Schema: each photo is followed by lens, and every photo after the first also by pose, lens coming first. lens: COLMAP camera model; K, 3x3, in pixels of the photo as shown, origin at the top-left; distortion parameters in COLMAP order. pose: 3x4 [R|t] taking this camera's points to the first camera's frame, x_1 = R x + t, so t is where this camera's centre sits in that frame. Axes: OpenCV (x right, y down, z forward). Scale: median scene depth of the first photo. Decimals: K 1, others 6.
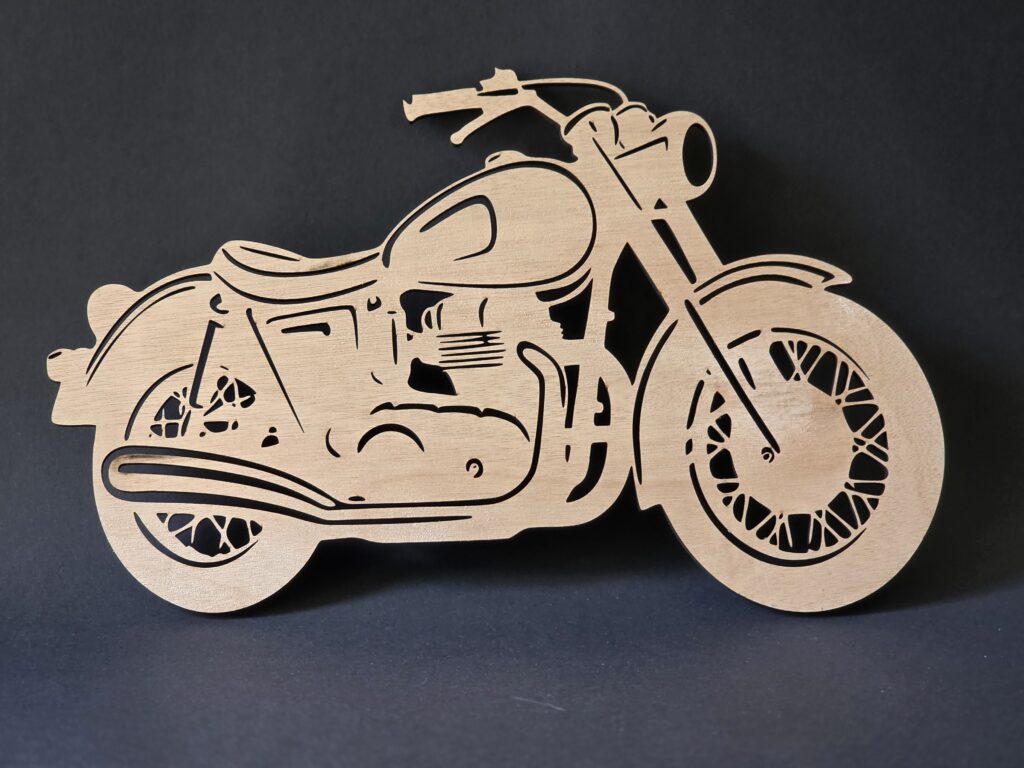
lens RADIAL K [[2188.0, 0, 513.8], [0, 2188.0, 385.0], [0, 0, 1]] dist [0.005989, 0.000000]
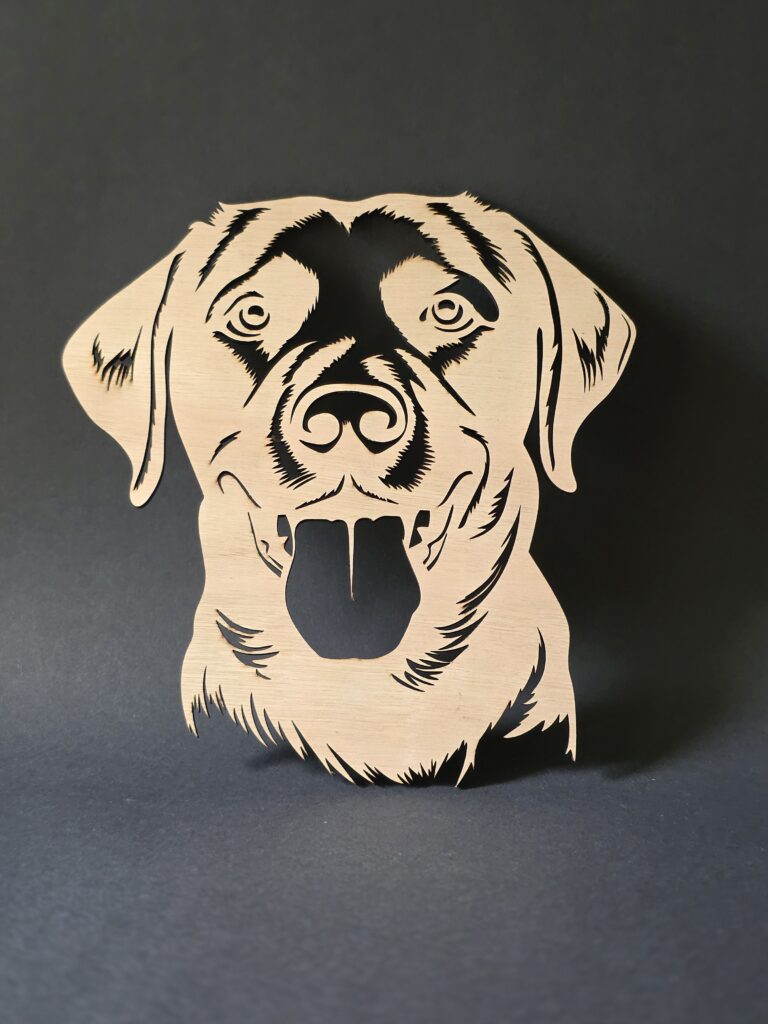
lens RADIAL K [[1538.3, 0, 382.7], [0, 1538.3, 500.6], [0, 0, 1]] dist [0.055423, 0.000000]
pose [[0.994087, 0.015205, -0.107514, 0.074489], [-0.012162, 0.999508, 0.028907, -0.039188], [0.107901, -0.027428, 0.993783, 0.291729]]
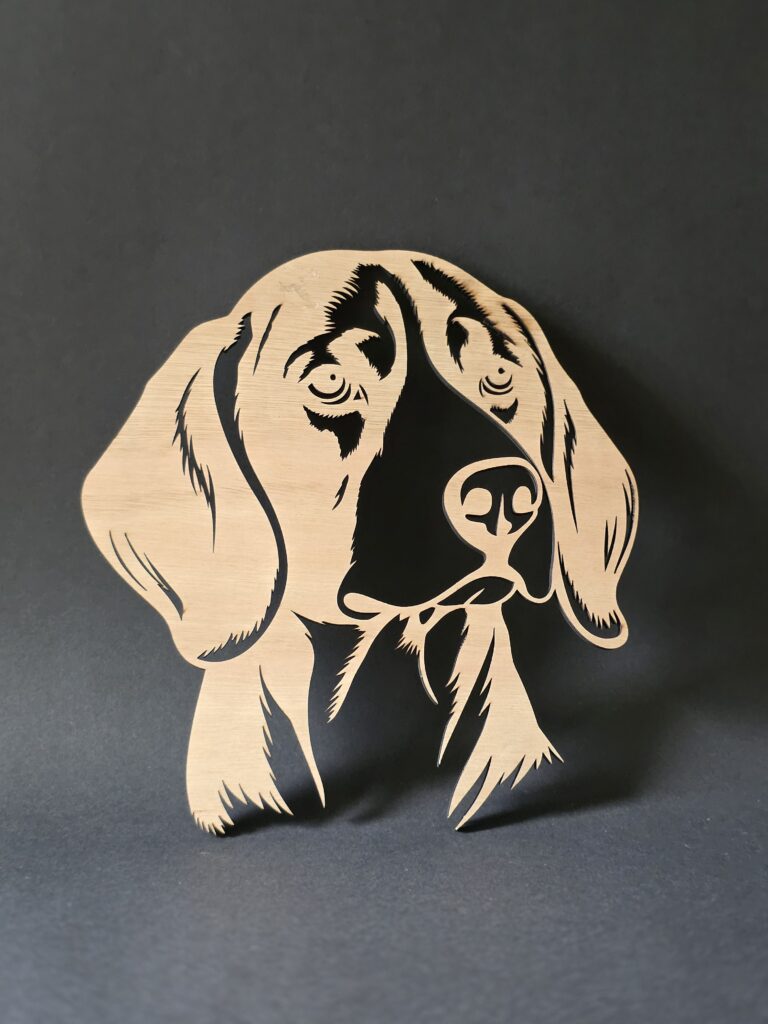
lens RADIAL K [[1538.3, 0, 386.6], [0, 1538.3, 518.0], [0, 0, 1]] dist [0.055423, 0.000000]
pose [[0.999819, 0.004230, -0.018556, -0.020980], [-0.004144, 0.999981, 0.004645, -0.038354], [0.018575, -0.004567, 0.999817, 0.269702]]
